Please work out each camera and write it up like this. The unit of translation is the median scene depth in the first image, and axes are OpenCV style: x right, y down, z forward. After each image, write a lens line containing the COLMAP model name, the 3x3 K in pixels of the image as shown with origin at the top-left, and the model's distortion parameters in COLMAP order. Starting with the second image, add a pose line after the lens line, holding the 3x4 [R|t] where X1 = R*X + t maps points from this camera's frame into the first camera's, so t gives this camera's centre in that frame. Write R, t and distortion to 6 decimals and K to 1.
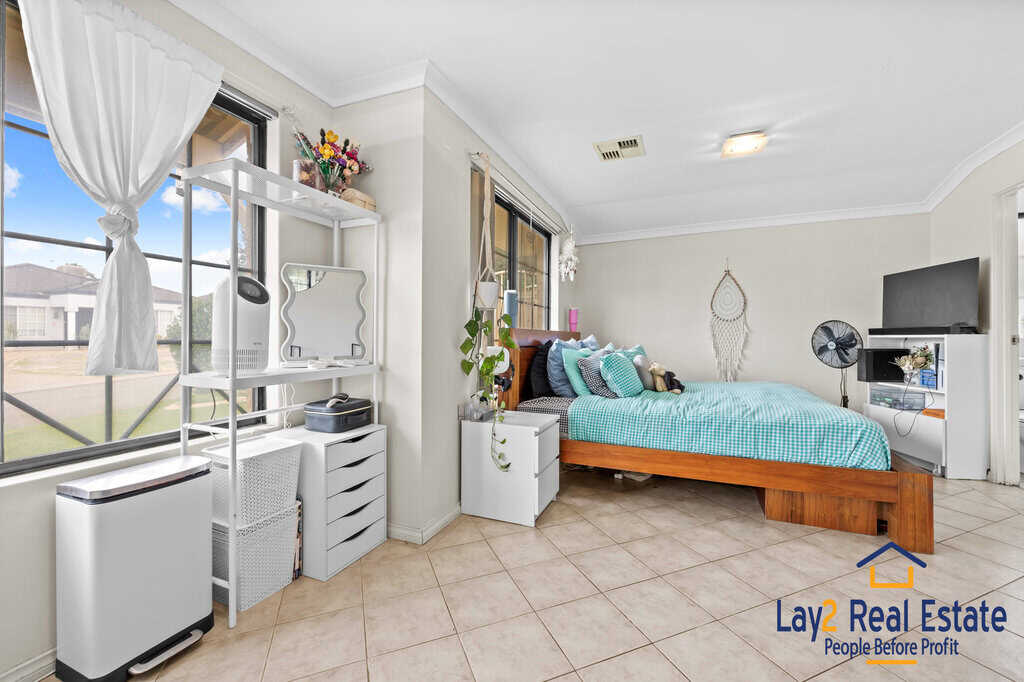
lens RADIAL K [[415.0, 0, 517.6], [0, 415.0, 339.3], [0, 0, 1]] dist [-0.002973, -0.000255]
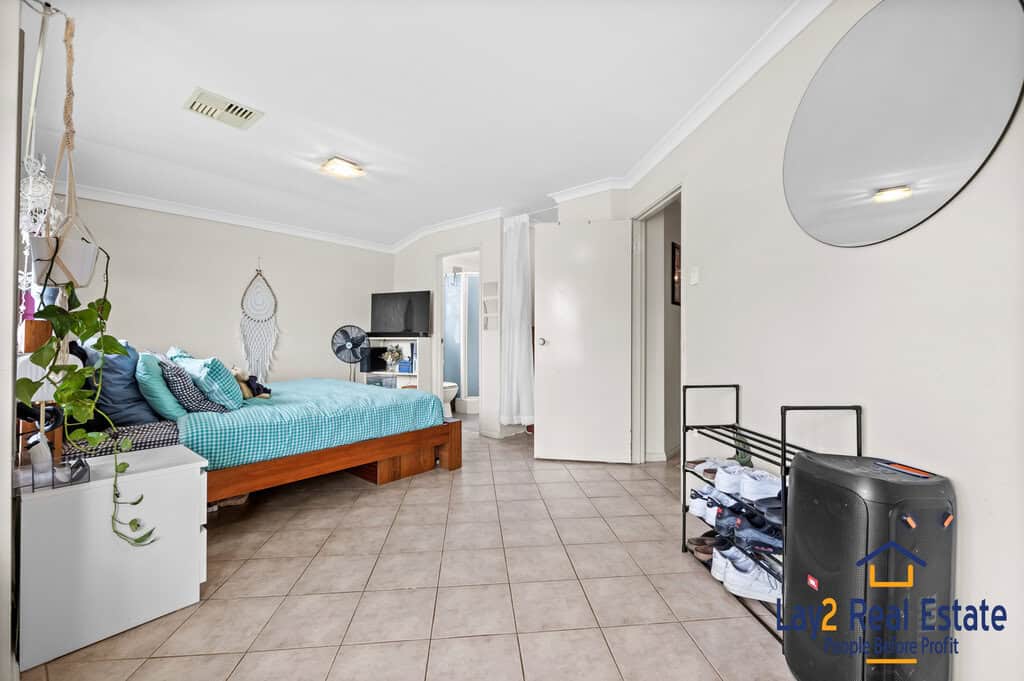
lens RADIAL K [[415.0, 0, 517.5], [0, 415.0, 338.5], [0, 0, 1]] dist [-0.002973, -0.000255]
pose [[0.273558, 0.004794, 0.961844, -0.351893], [0.000064, 0.999987, -0.005002, 0.000800], [-0.961856, 0.001430, 0.273554, 0.191970]]
